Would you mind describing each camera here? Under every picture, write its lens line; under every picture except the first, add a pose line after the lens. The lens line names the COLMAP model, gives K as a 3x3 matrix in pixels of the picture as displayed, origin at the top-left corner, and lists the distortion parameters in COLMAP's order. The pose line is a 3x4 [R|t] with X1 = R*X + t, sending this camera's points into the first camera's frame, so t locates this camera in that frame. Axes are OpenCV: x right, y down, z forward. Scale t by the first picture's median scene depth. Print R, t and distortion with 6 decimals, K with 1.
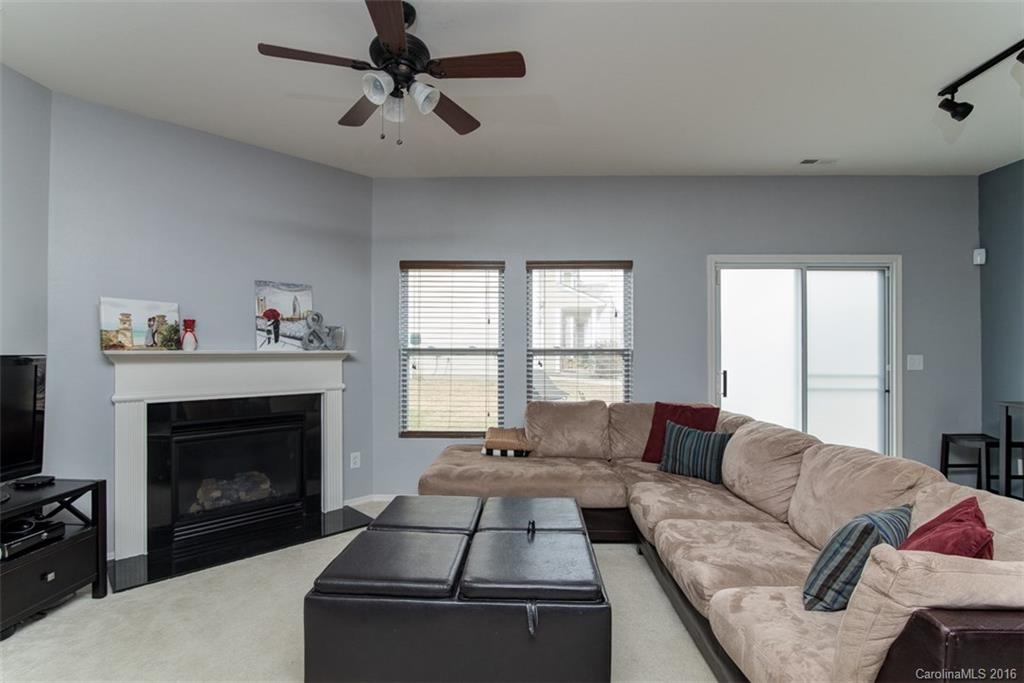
lens RADIAL K [[479.5, 0, 511.0], [0, 479.5, 346.3], [0, 0, 1]] dist [-0.009978, 0.000370]
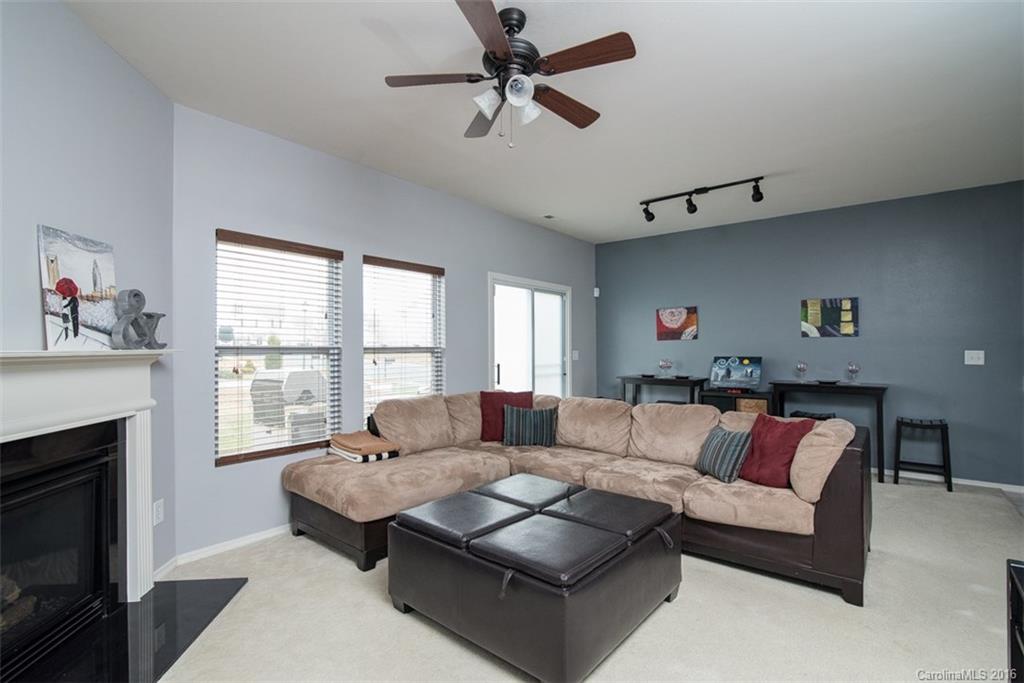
lens RADIAL K [[479.5, 0, 511.0], [0, 479.5, 346.3], [0, 0, 1]] dist [-0.009978, 0.000370]
pose [[0.611961, 0.000838, 0.790888, -0.544857], [-0.004182, 0.999989, 0.002177, 0.000600], [-0.790877, -0.004639, 0.611958, 0.192341]]
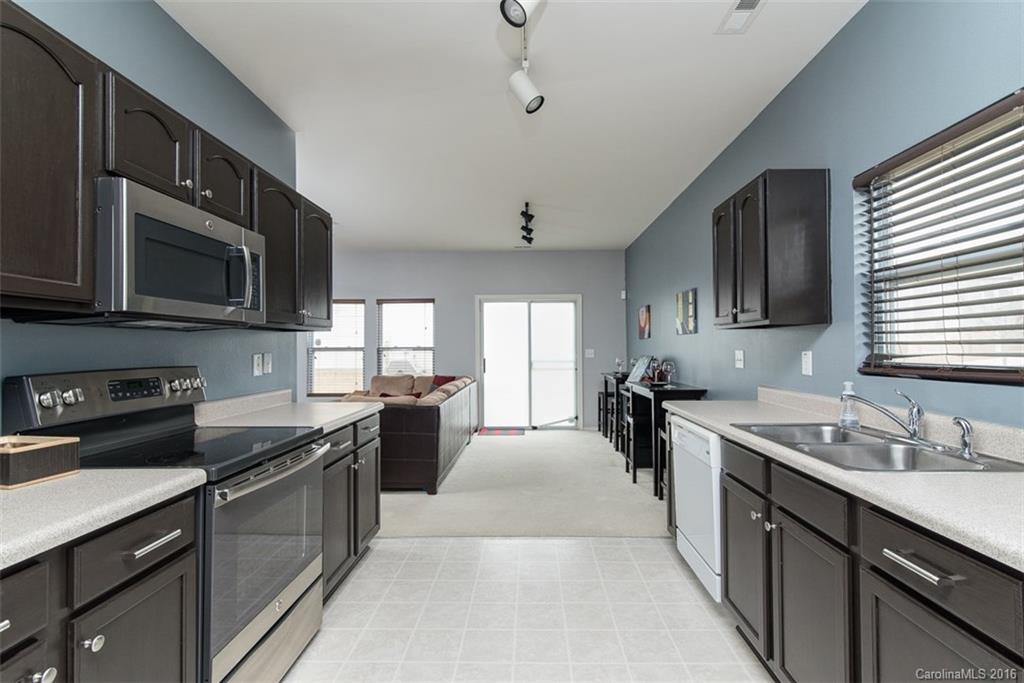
lens RADIAL K [[482.7, 0, 512.0], [0, 482.7, 341.5], [0, 0, 1]] dist [0.000655, 0.000315]
pose [[0.999971, -0.007339, 0.002065, 0.546570], [0.007360, 0.999917, -0.010553, 0.006348], [-0.001987, 0.010568, 0.999942, -0.842850]]
